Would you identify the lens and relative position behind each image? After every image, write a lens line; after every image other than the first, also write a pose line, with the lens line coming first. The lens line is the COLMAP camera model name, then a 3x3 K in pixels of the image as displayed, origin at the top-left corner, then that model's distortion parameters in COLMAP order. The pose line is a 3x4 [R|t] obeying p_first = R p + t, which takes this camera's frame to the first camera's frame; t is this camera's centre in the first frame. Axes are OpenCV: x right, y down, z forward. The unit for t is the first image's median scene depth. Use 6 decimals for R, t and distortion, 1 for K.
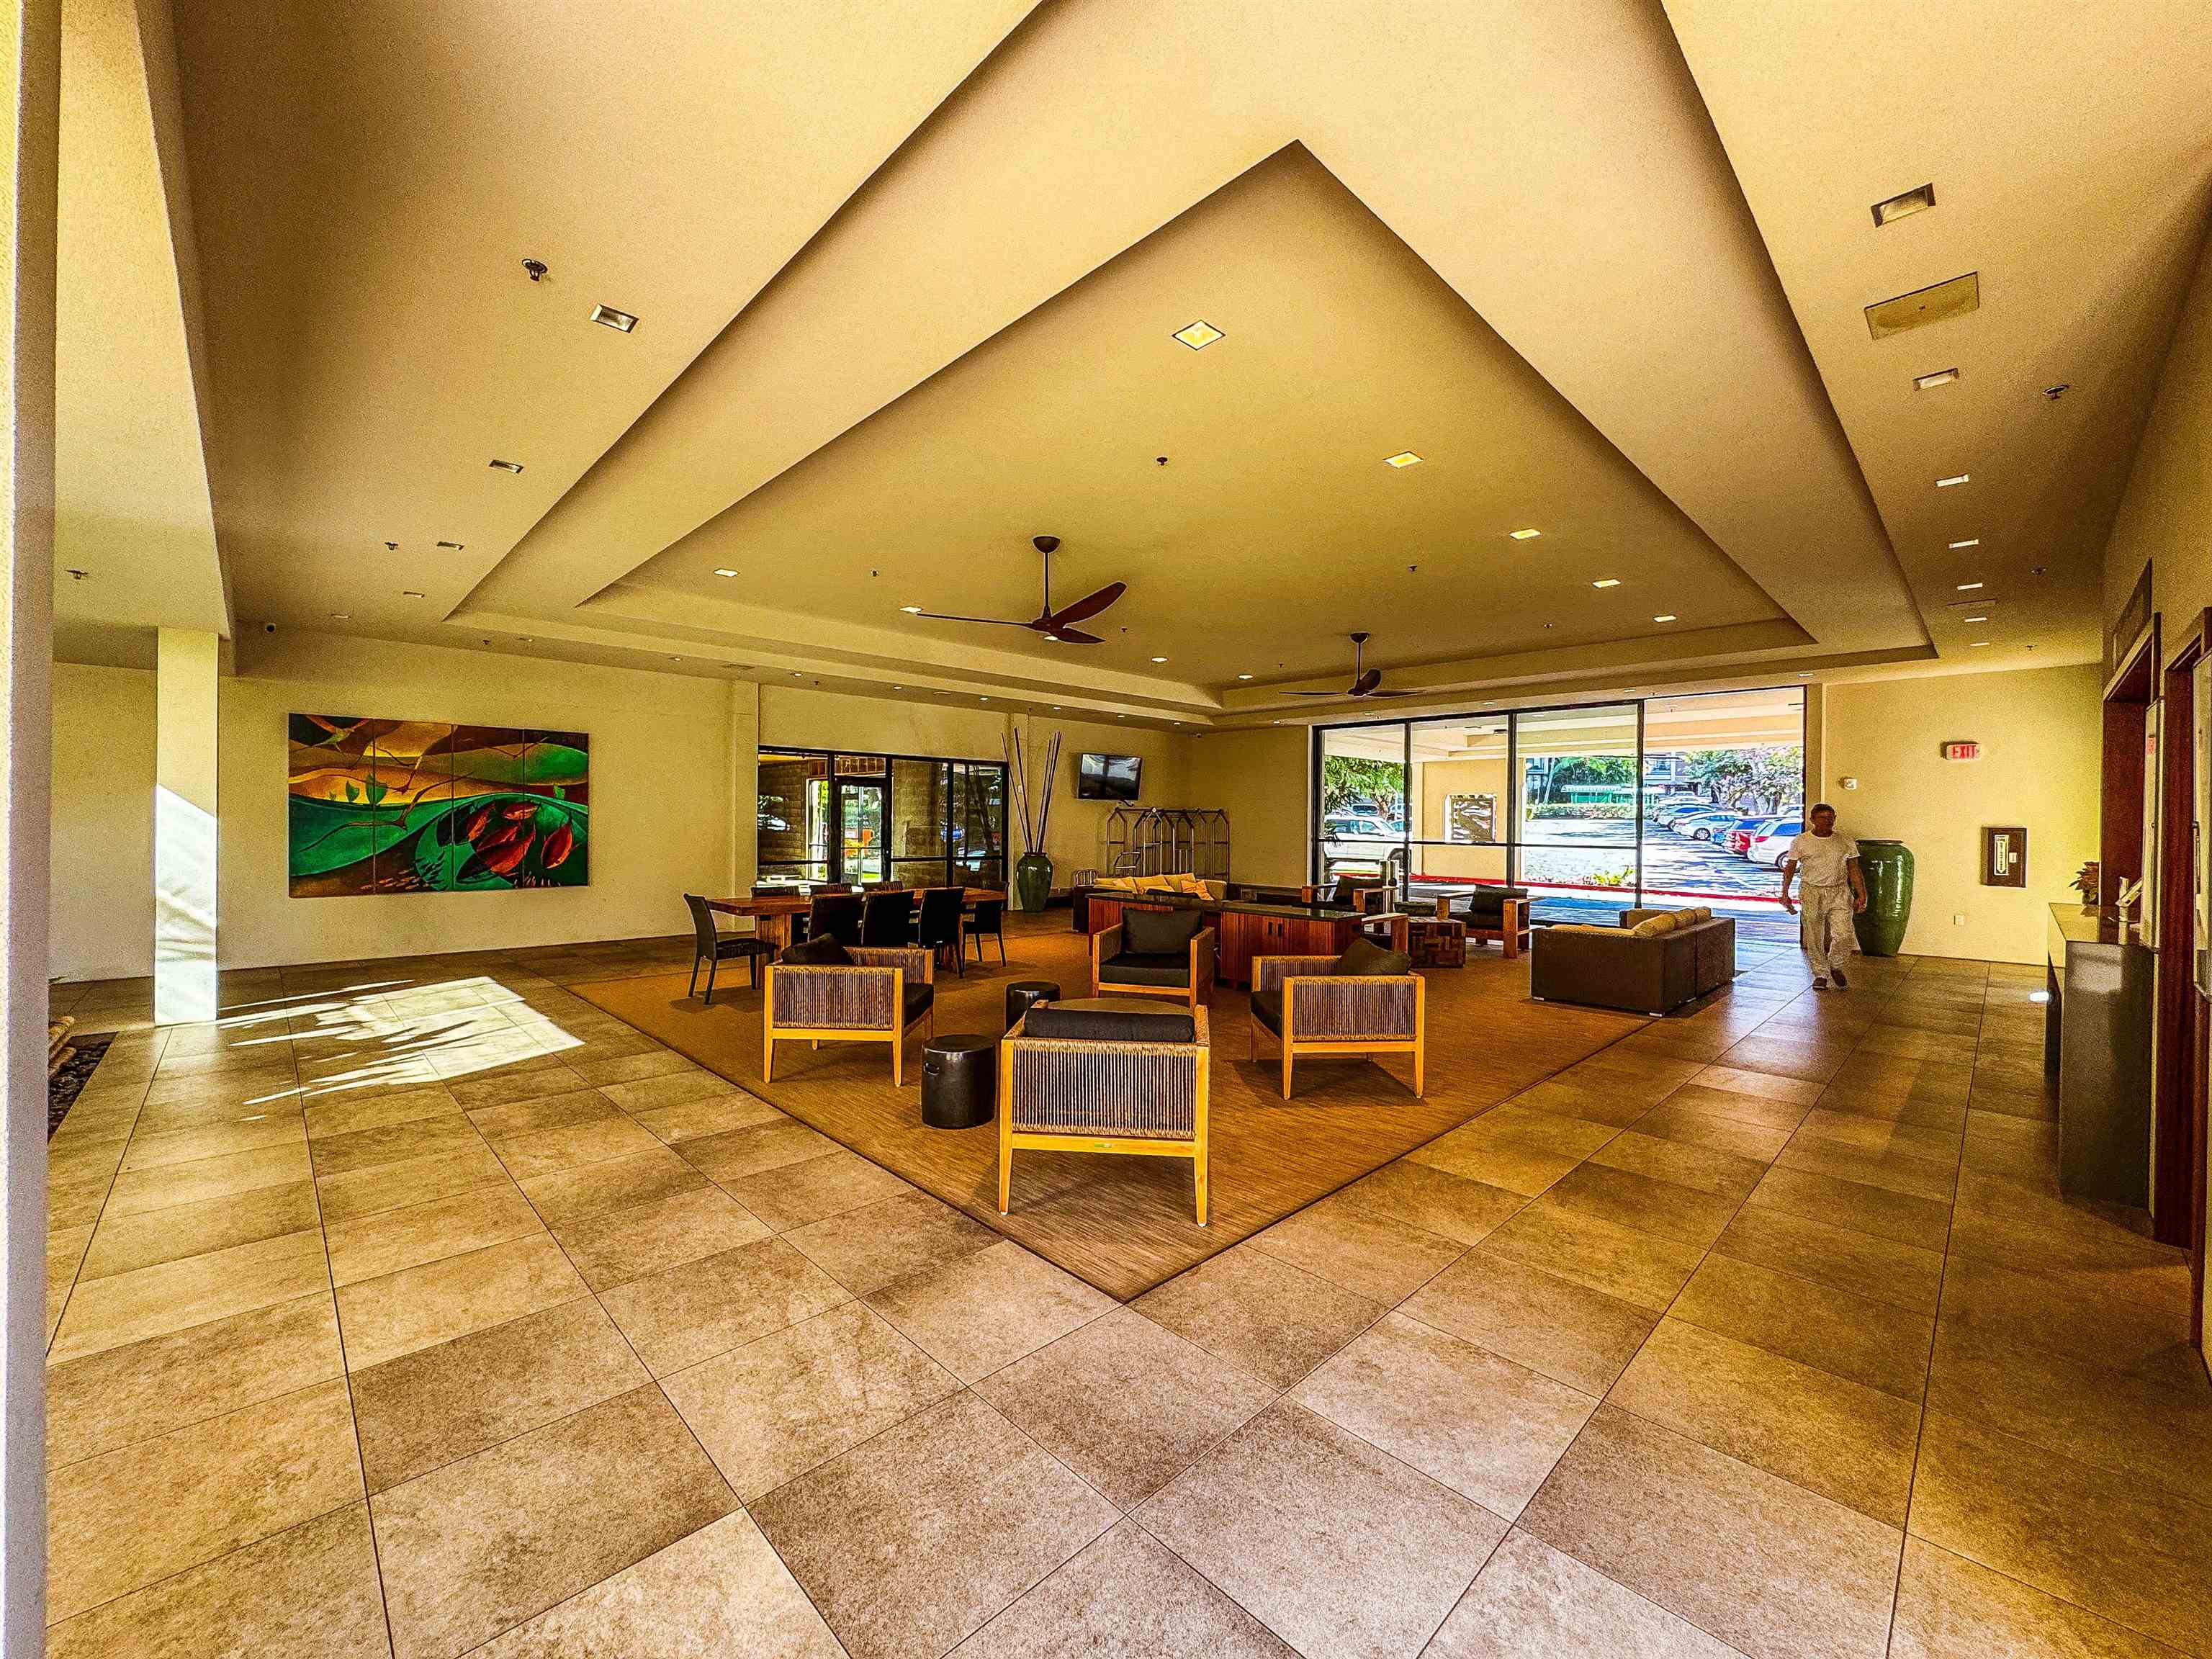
lens RADIAL K [[880.7, 0, 1105.9], [0, 880.7, 823.2], [0, 0, 1]] dist [0.000030, 0.000001]
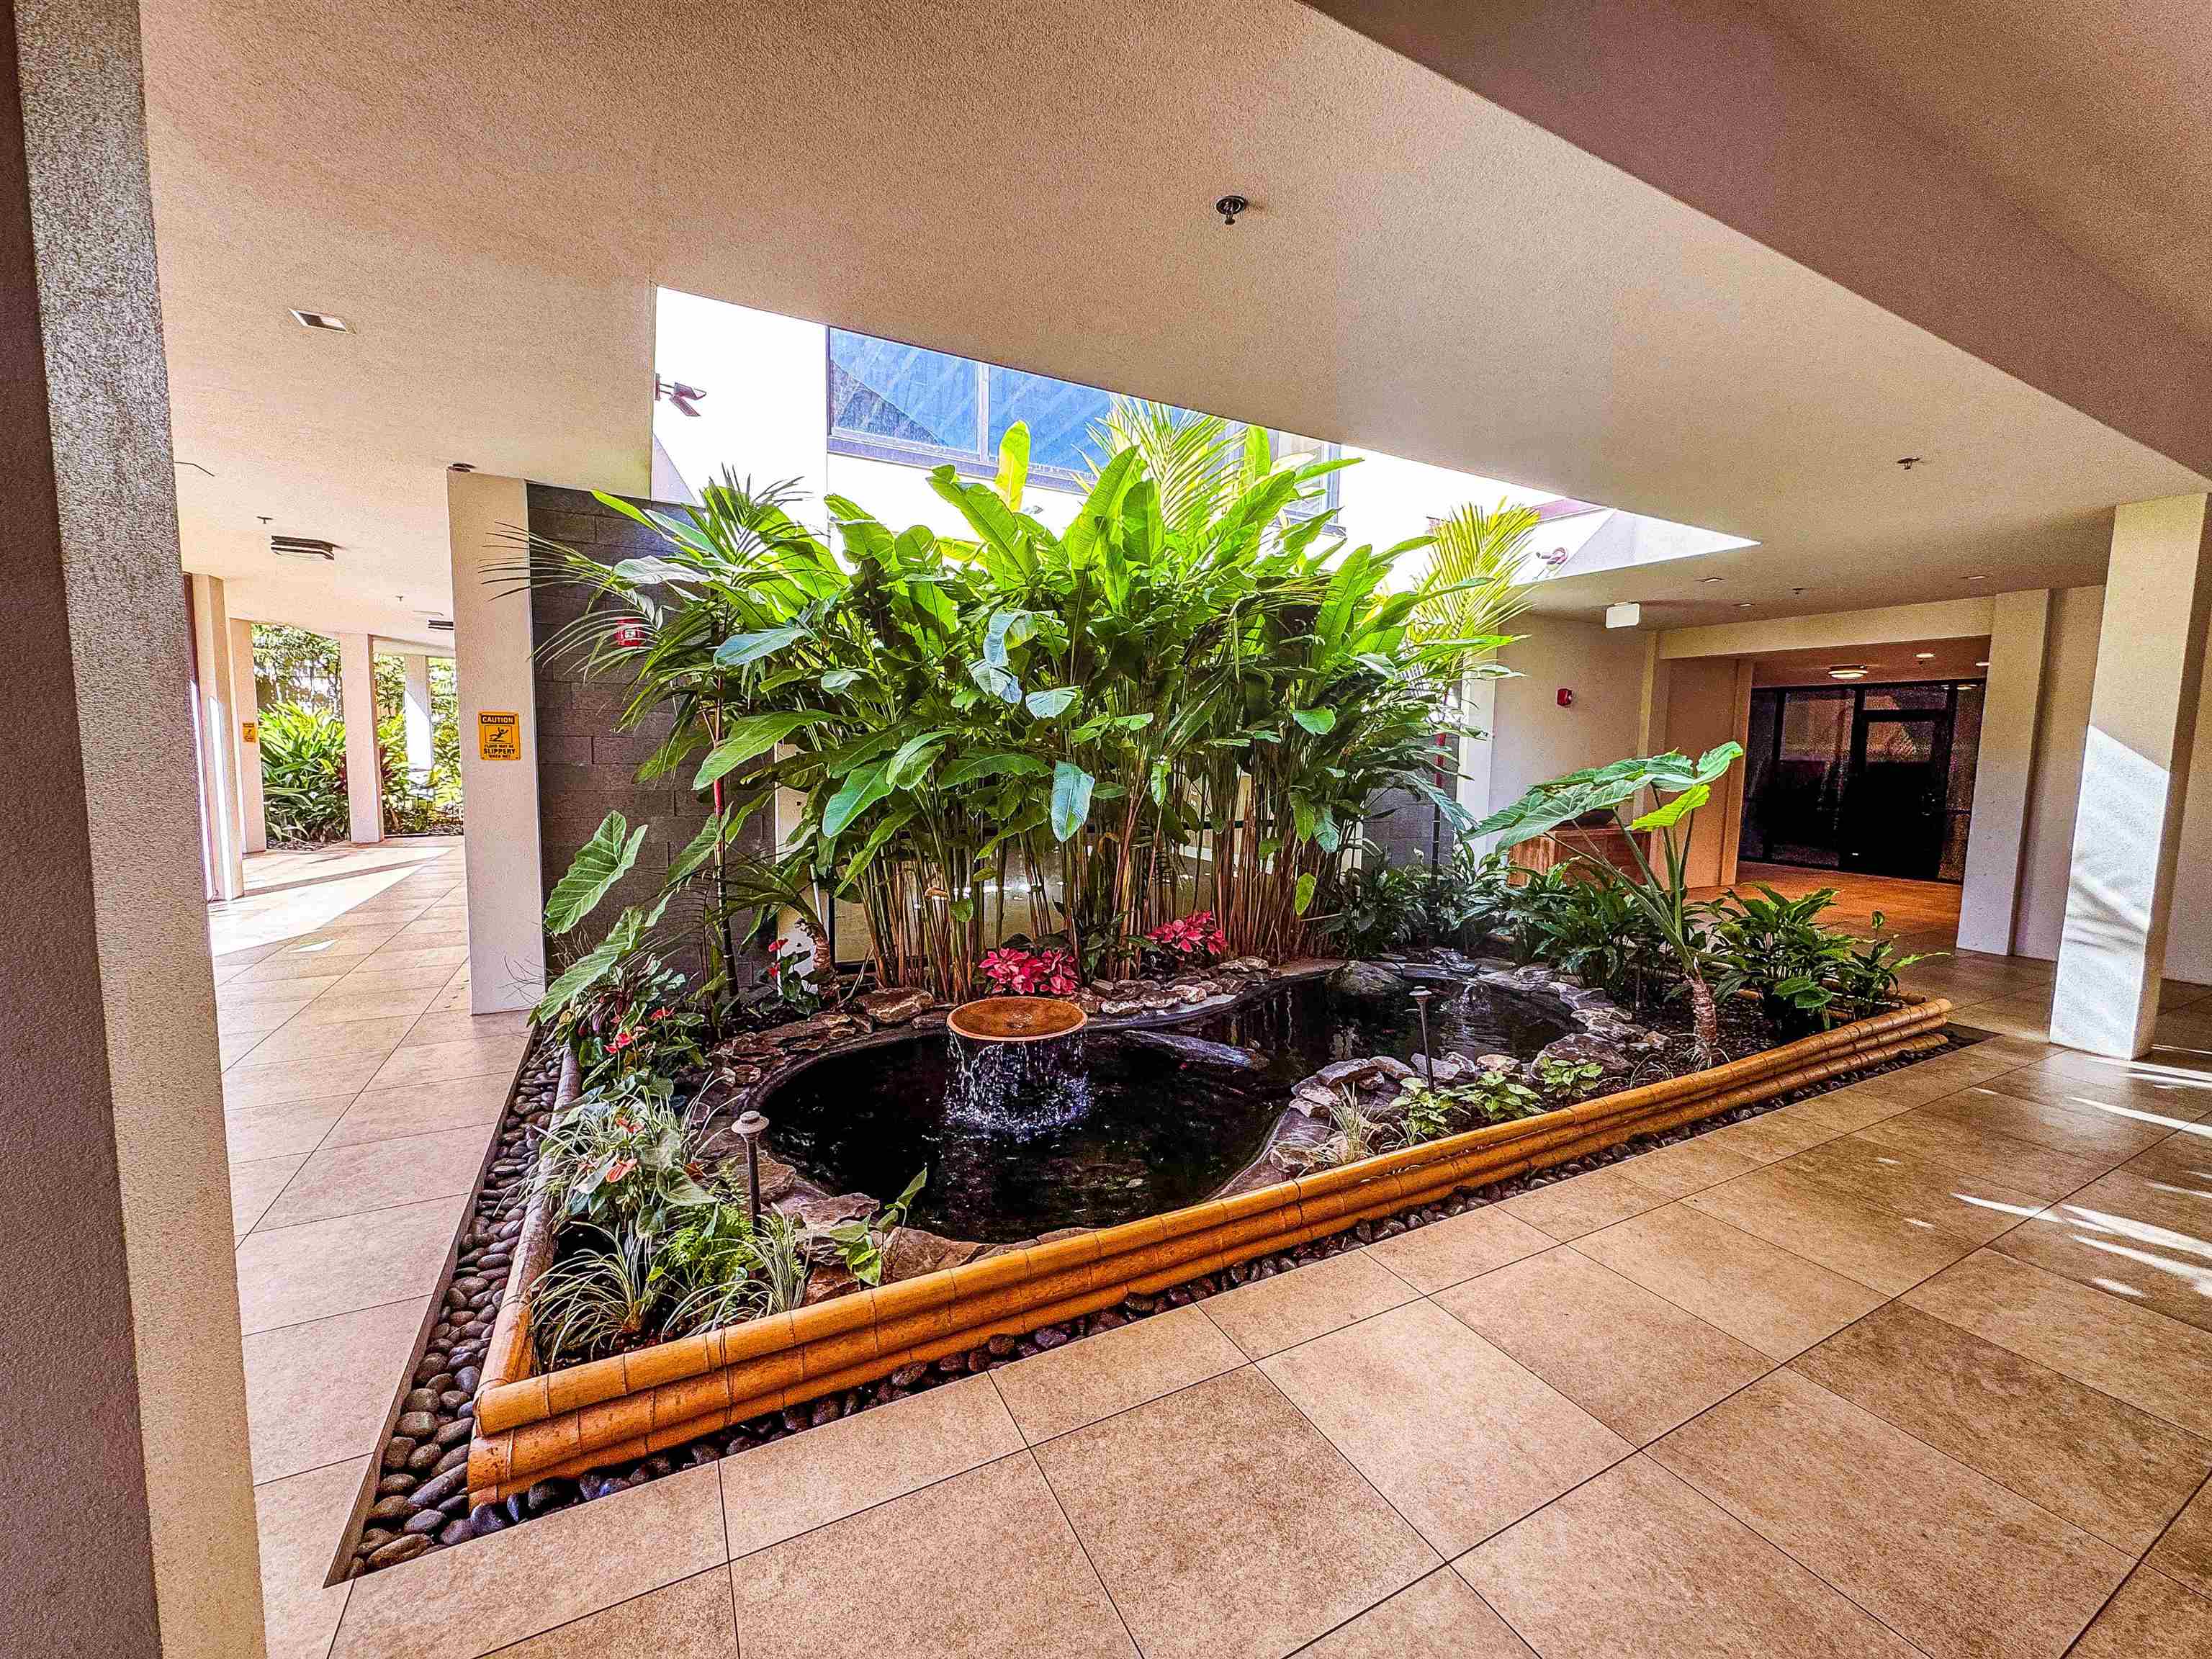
lens RADIAL K [[880.7, 0, 1109.3], [0, 880.7, 824.1], [0, 0, 1]] dist [0.000030, 0.000001]
pose [[-0.278073, 0.079209, -0.957289, -0.129472], [-0.028546, 0.995473, 0.090660, -0.004532], [0.960136, 0.052537, -0.274553, 0.412325]]
